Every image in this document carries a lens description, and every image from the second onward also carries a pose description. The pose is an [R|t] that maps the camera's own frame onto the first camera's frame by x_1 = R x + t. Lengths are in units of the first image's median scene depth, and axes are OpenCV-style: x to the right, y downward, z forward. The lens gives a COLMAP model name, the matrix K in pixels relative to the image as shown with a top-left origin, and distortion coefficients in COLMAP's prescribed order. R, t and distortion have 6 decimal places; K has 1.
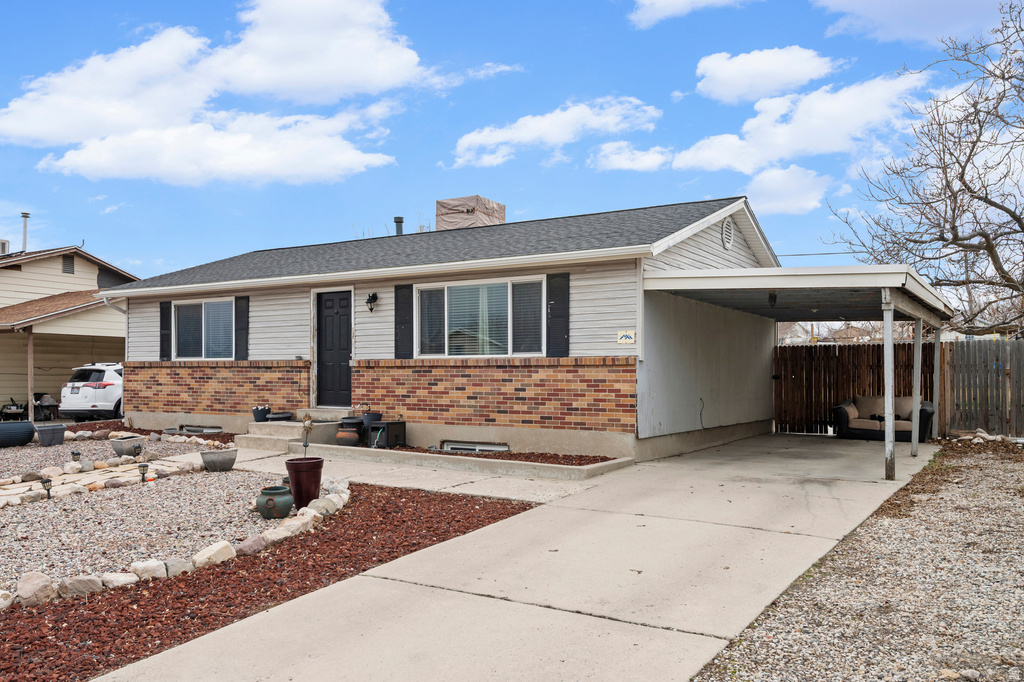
lens RADIAL K [[841.6, 0, 511.4], [0, 841.6, 381.0], [0, 0, 1]] dist [-0.003774, -0.009125]
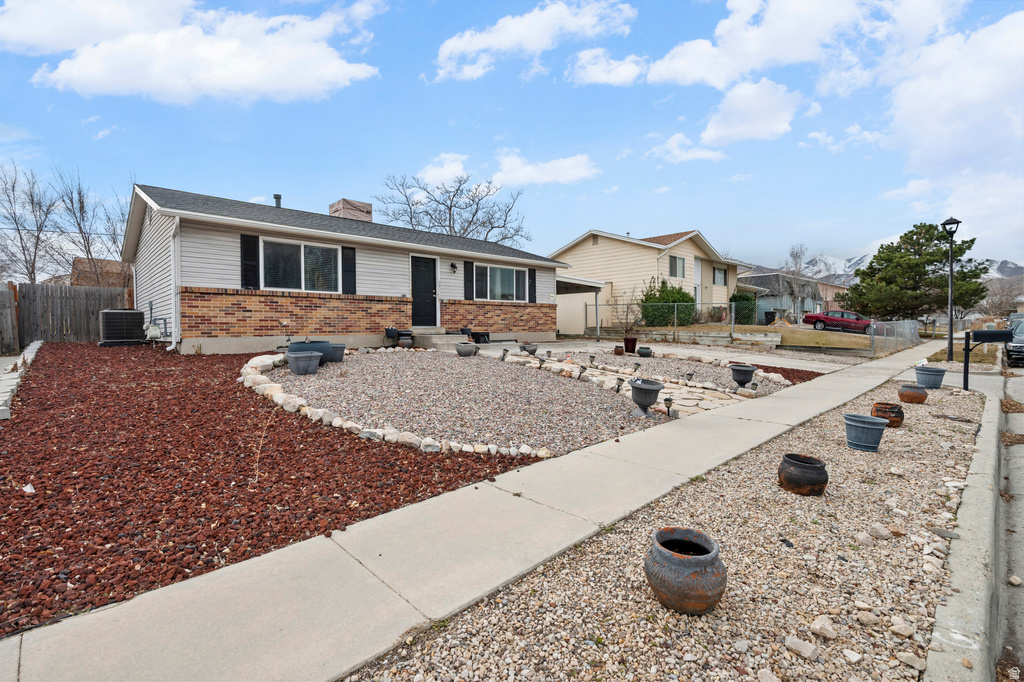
lens RADIAL K [[468.4, 0, 512.5], [0, 468.4, 332.7], [0, 0, 1]] dist [-0.003010, -0.001176]
pose [[0.240115, -0.016736, 0.970600, -1.133329], [0.010841, 0.999835, 0.014558, 0.033176], [-0.970684, 0.007026, 0.240257, 0.644623]]
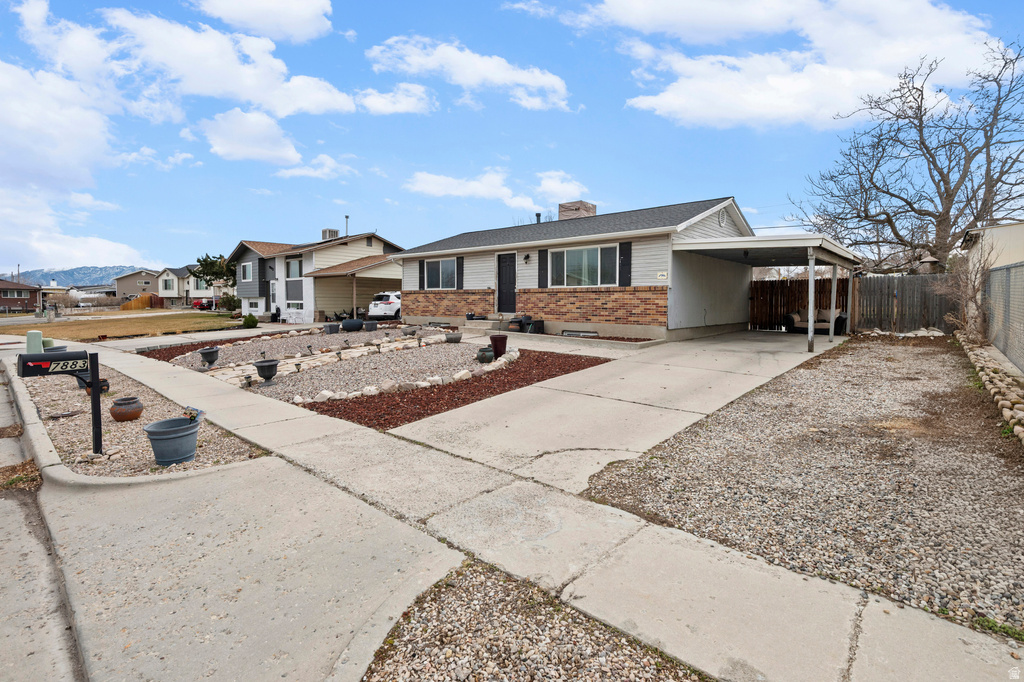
lens RADIAL K [[480.6, 0, 511.4], [0, 480.6, 319.6], [0, 0, 1]] dist [-0.000357, -0.000437]
pose [[0.984795, 0.008289, -0.173522, -0.006958], [-0.002794, 0.999487, 0.031892, 0.010906], [0.173698, -0.030922, 0.984313, -0.100728]]
